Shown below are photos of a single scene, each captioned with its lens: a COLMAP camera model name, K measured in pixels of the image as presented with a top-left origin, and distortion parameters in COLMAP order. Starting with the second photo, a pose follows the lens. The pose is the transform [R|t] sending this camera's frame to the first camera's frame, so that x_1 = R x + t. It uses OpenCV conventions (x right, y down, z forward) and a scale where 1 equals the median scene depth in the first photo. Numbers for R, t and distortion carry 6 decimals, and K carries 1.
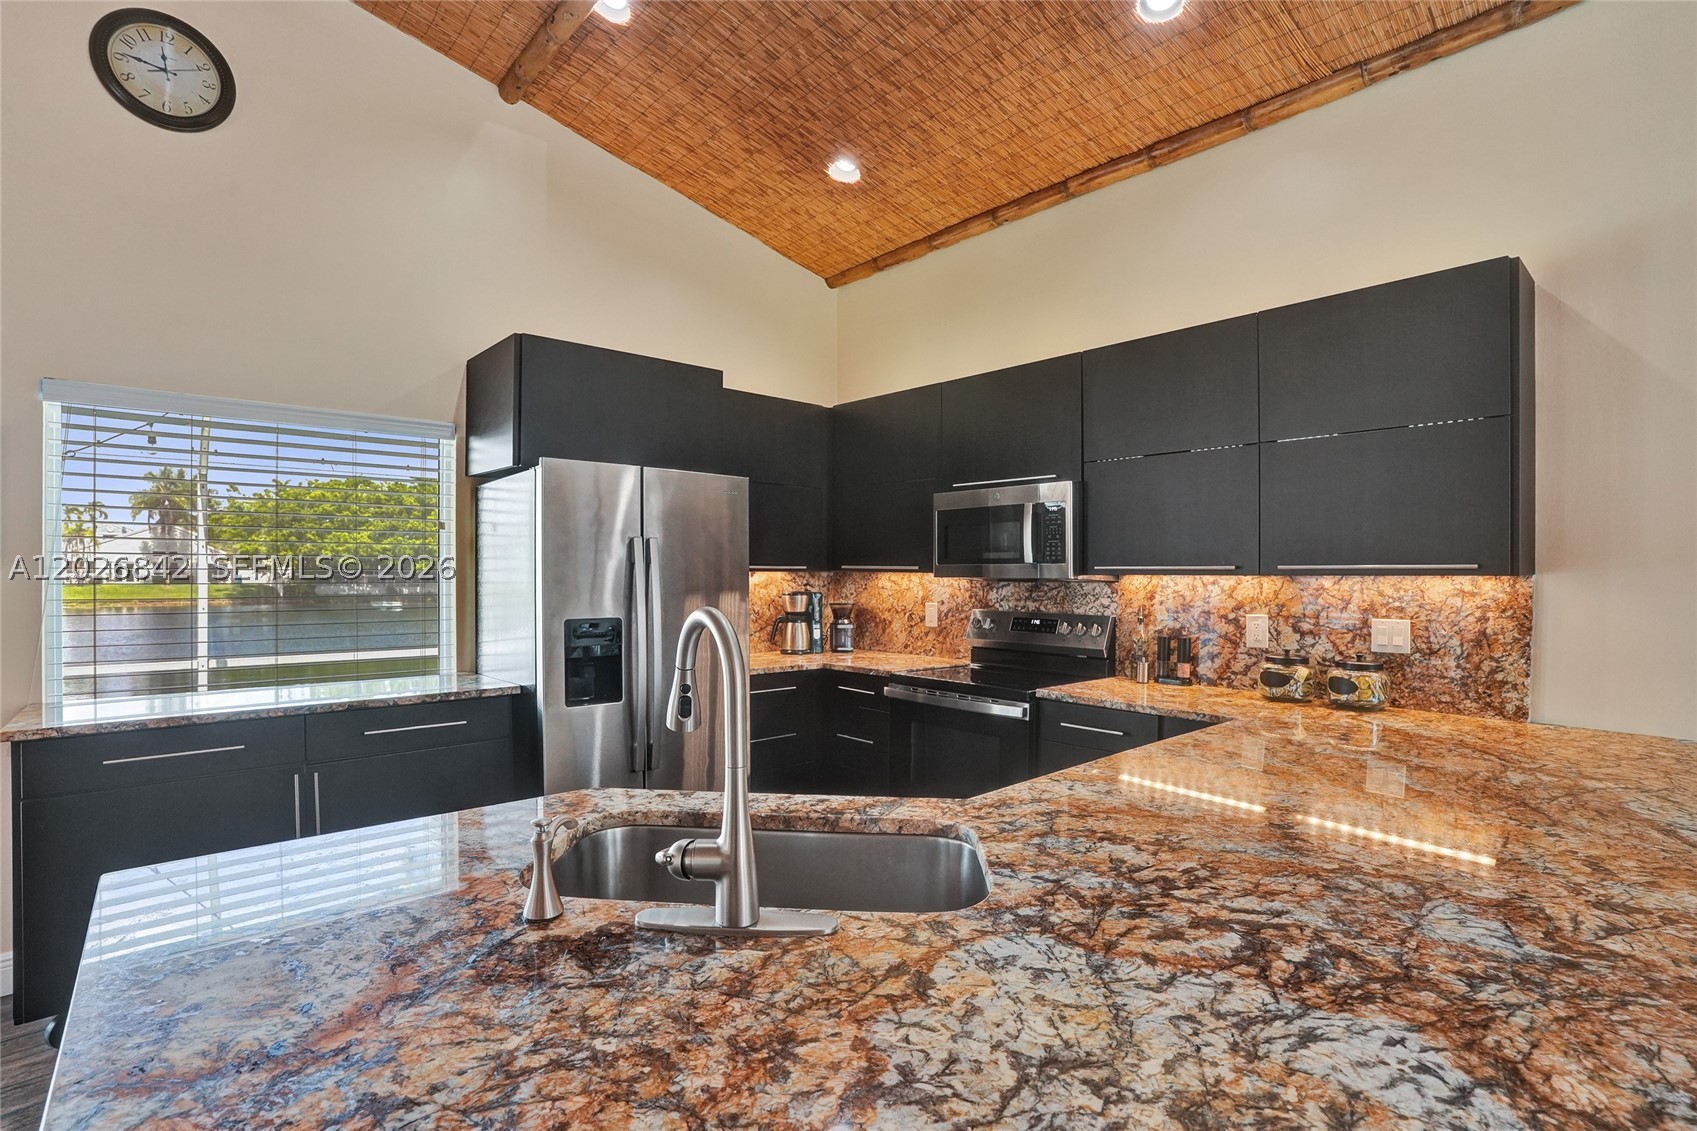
lens RADIAL K [[817.0, 0, 842.6], [0, 817.0, 570.9], [0, 0, 1]] dist [-0.042877, 0.009750]
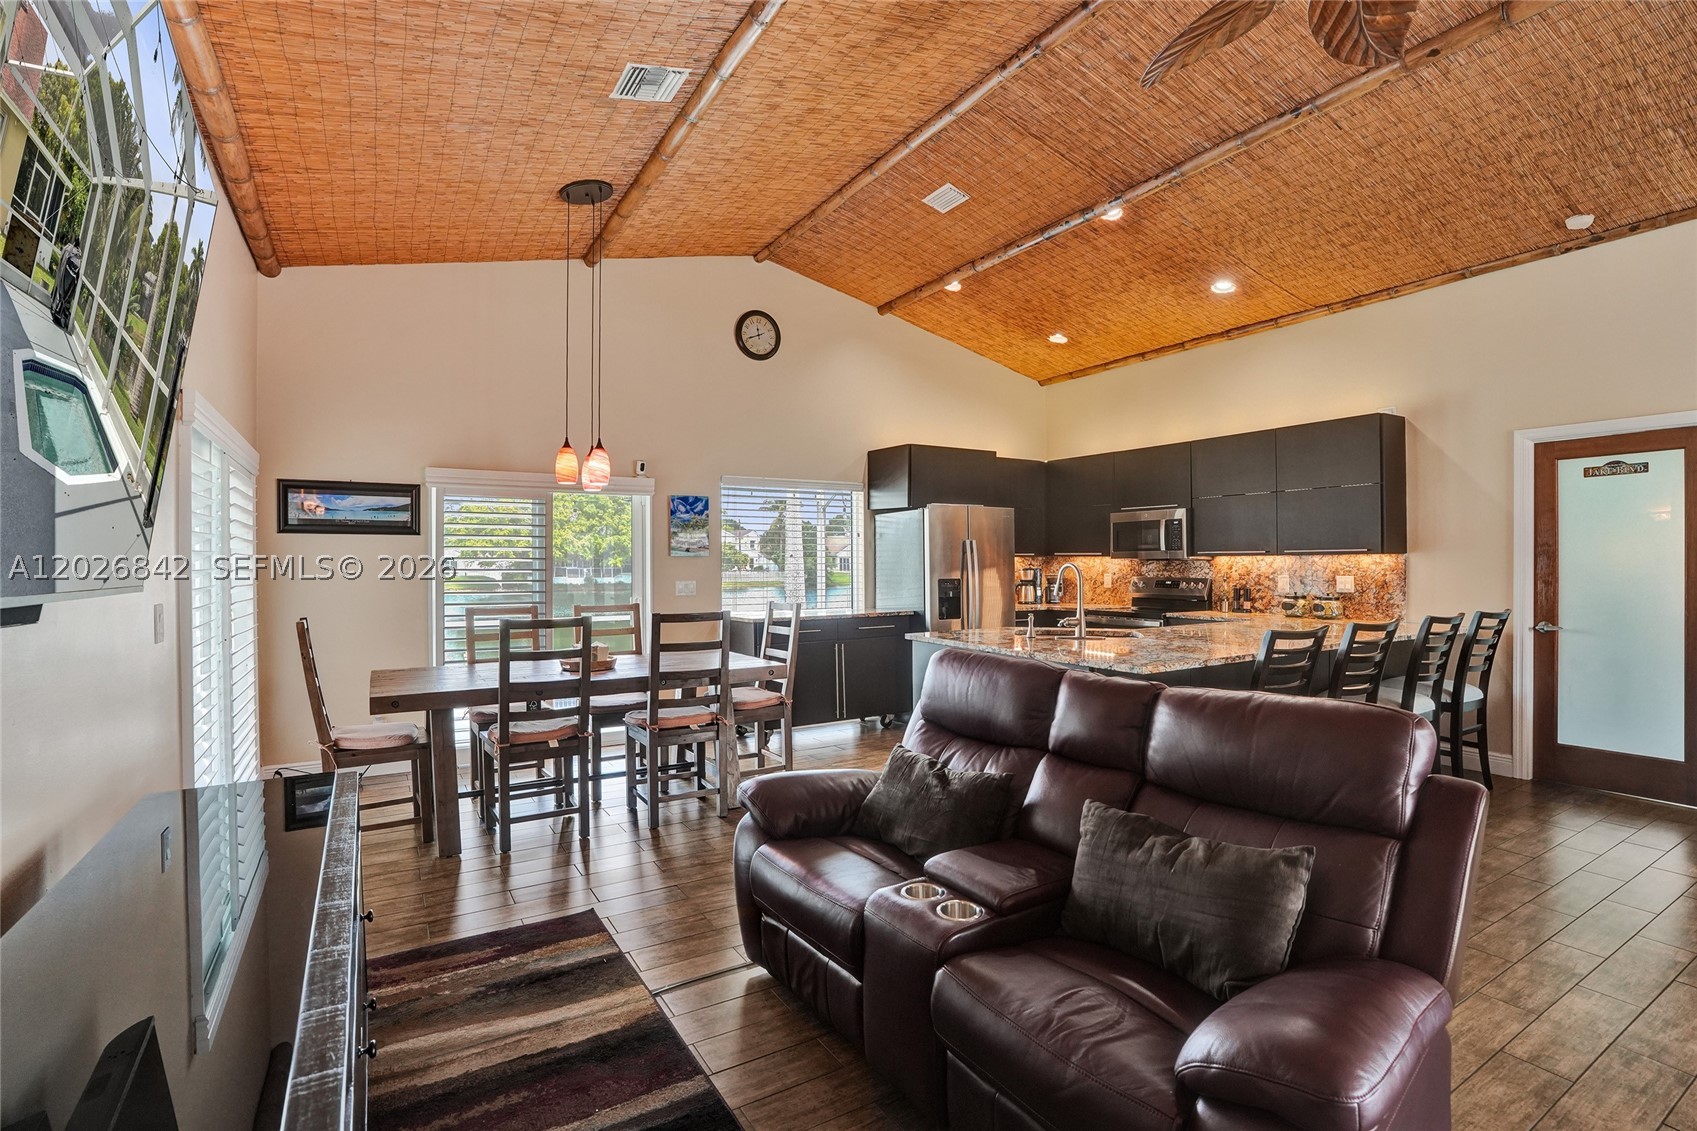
lens RADIAL K [[817.0, 0, 853.1], [0, 817.0, 562.2], [0, 0, 1]] dist [-0.042877, 0.009750]
pose [[0.986800, -0.008952, -0.161693, -0.179879], [0.009256, 0.999957, 0.001125, 0.008747], [0.161676, -0.002607, 0.986840, -0.986393]]
